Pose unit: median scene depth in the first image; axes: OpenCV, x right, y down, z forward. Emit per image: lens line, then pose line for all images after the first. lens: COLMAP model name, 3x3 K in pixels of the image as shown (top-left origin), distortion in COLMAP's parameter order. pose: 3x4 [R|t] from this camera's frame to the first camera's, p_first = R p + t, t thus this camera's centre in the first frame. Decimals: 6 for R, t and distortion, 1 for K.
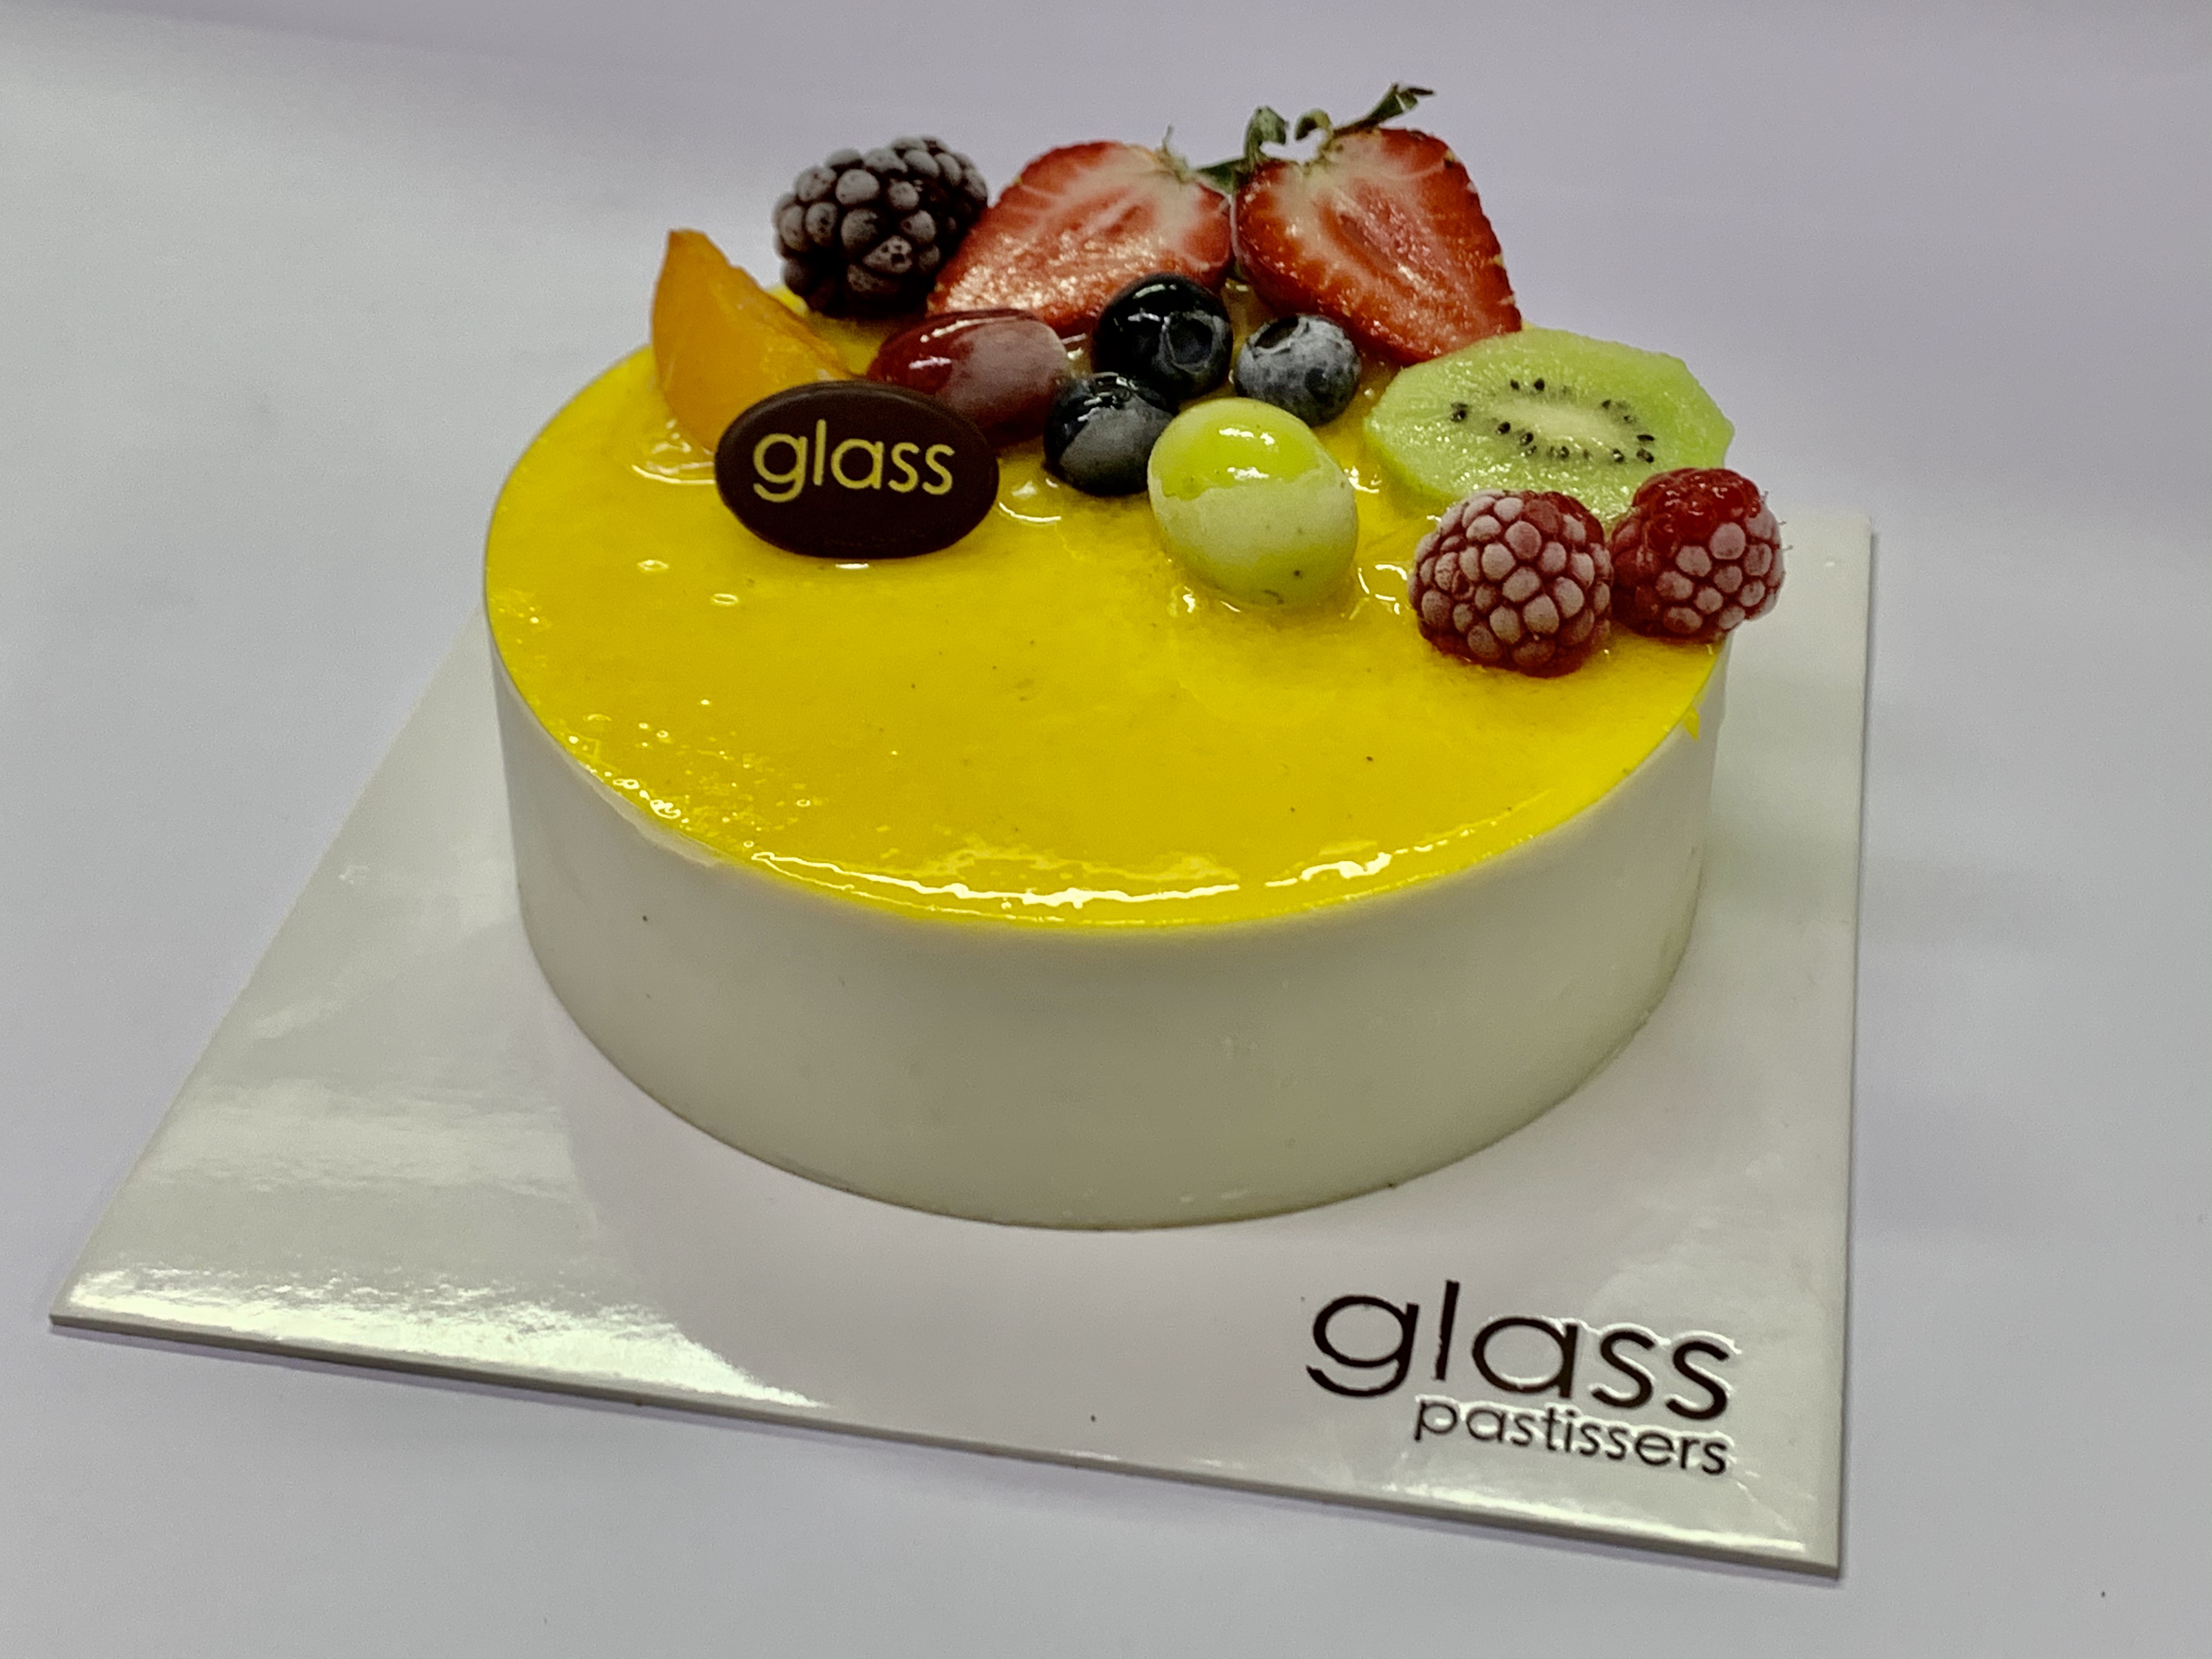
lens RADIAL K [[3462.6, 0, 1113.6], [0, 3462.6, 787.2], [0, 0, 1]] dist [0.238993, -1.004082]
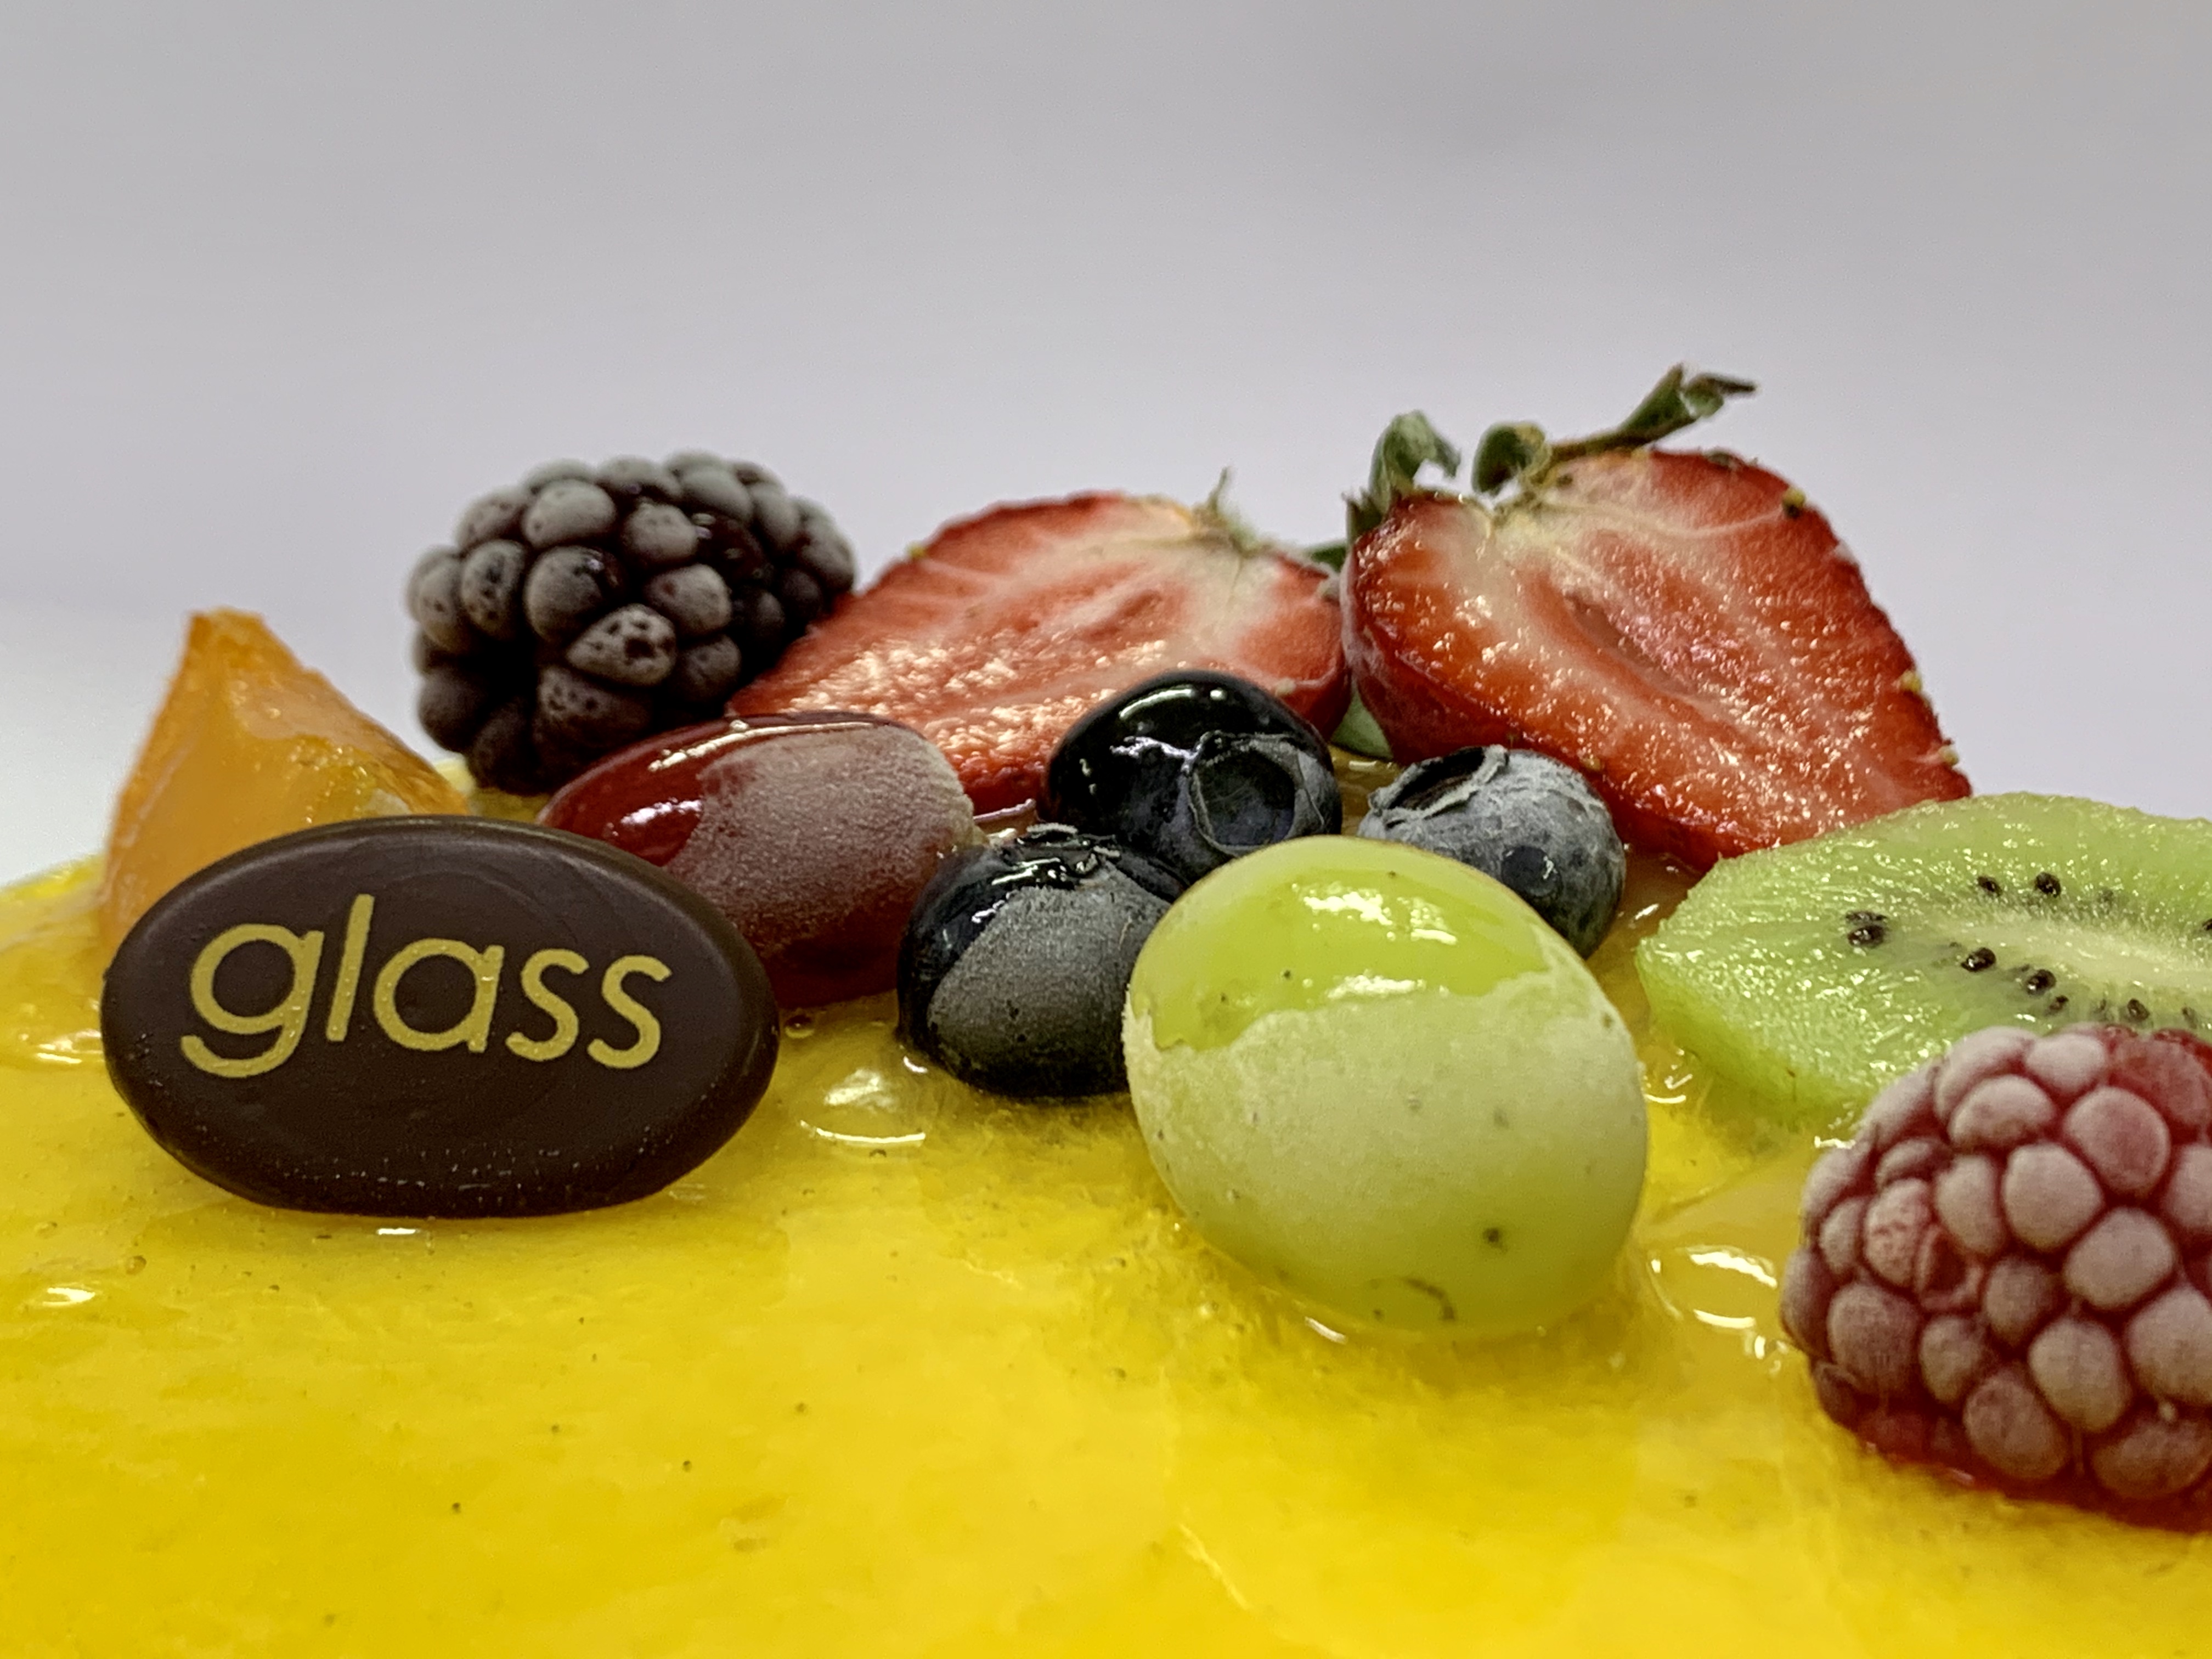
lens RADIAL K [[3462.6, 0, 1113.6], [0, 3462.6, 787.2], [0, 0, 1]] dist [0.238993, -1.004082]
pose [[0.998722, 0.015608, -0.048079, 0.027785], [-0.029150, 0.954890, -0.295525, 0.005352], [0.041298, 0.296549, 0.954124, 0.592560]]
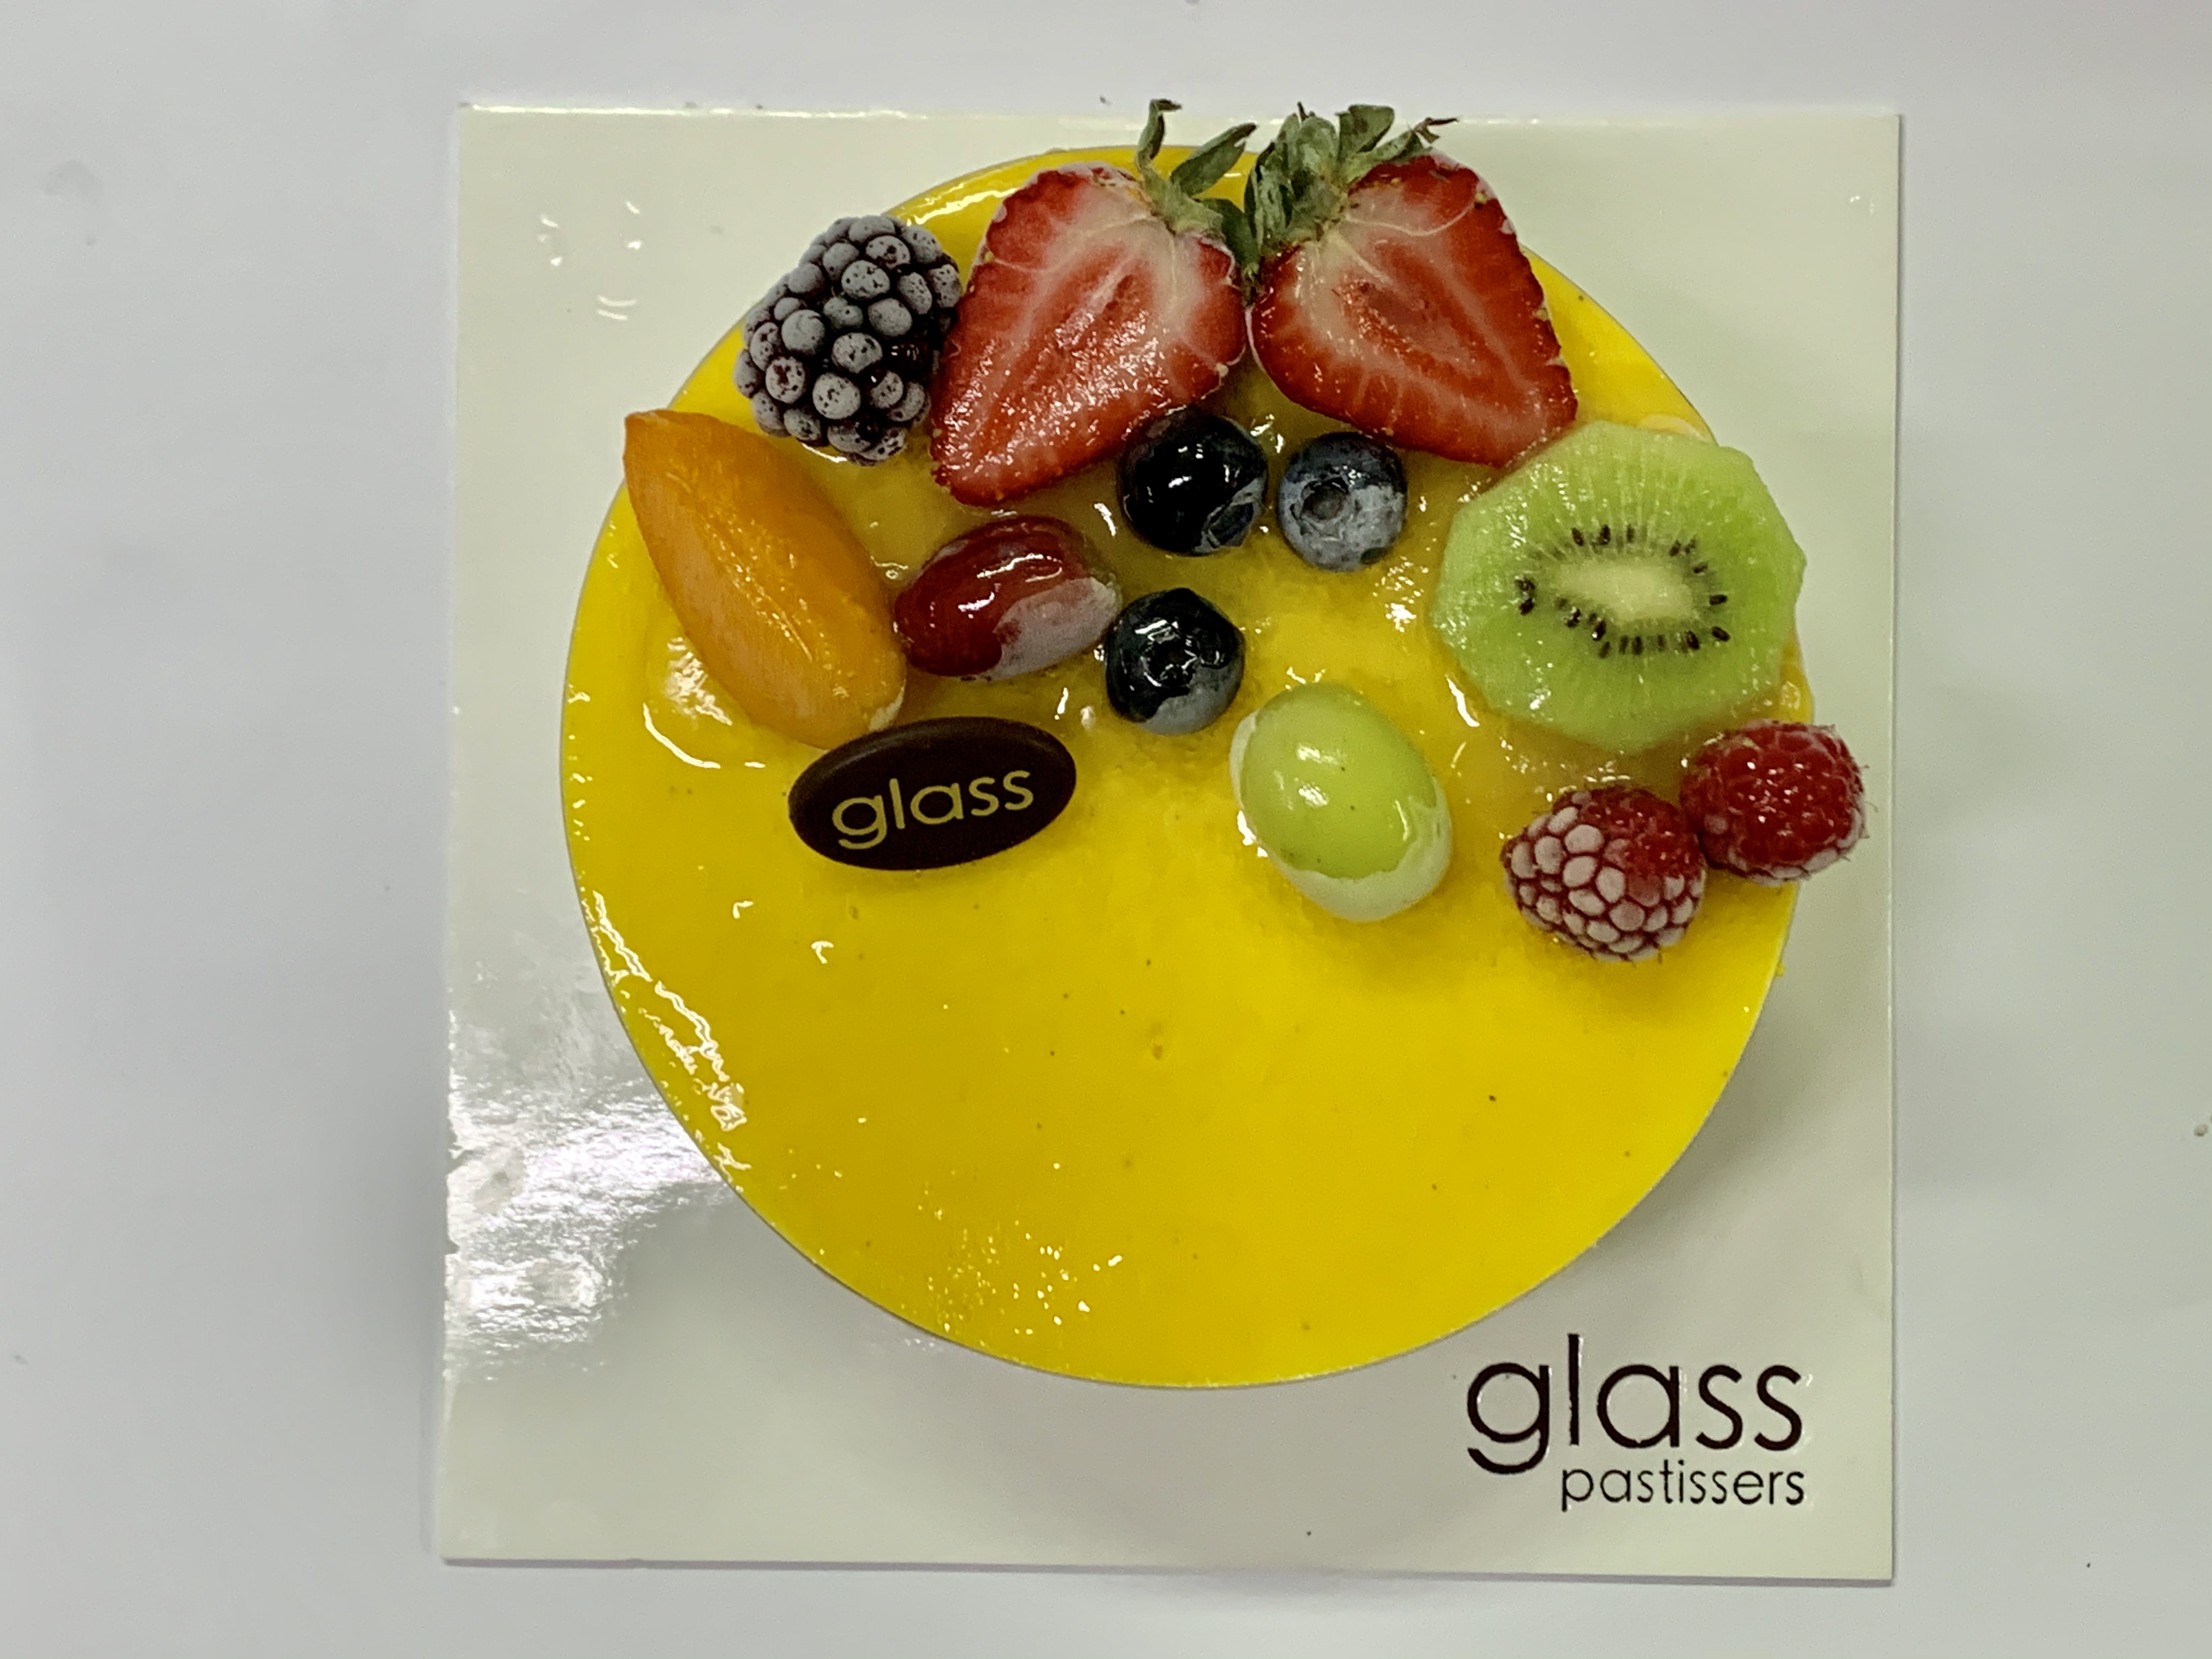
lens RADIAL K [[3462.6, 0, 1113.6], [0, 3462.6, 787.2], [0, 0, 1]] dist [0.238993, -1.004082]
pose [[0.983374, -0.181566, 0.002985, -0.026281], [0.108641, 0.601418, 0.791513, -0.868757], [-0.145507, -0.778030, 0.611145, 0.393918]]
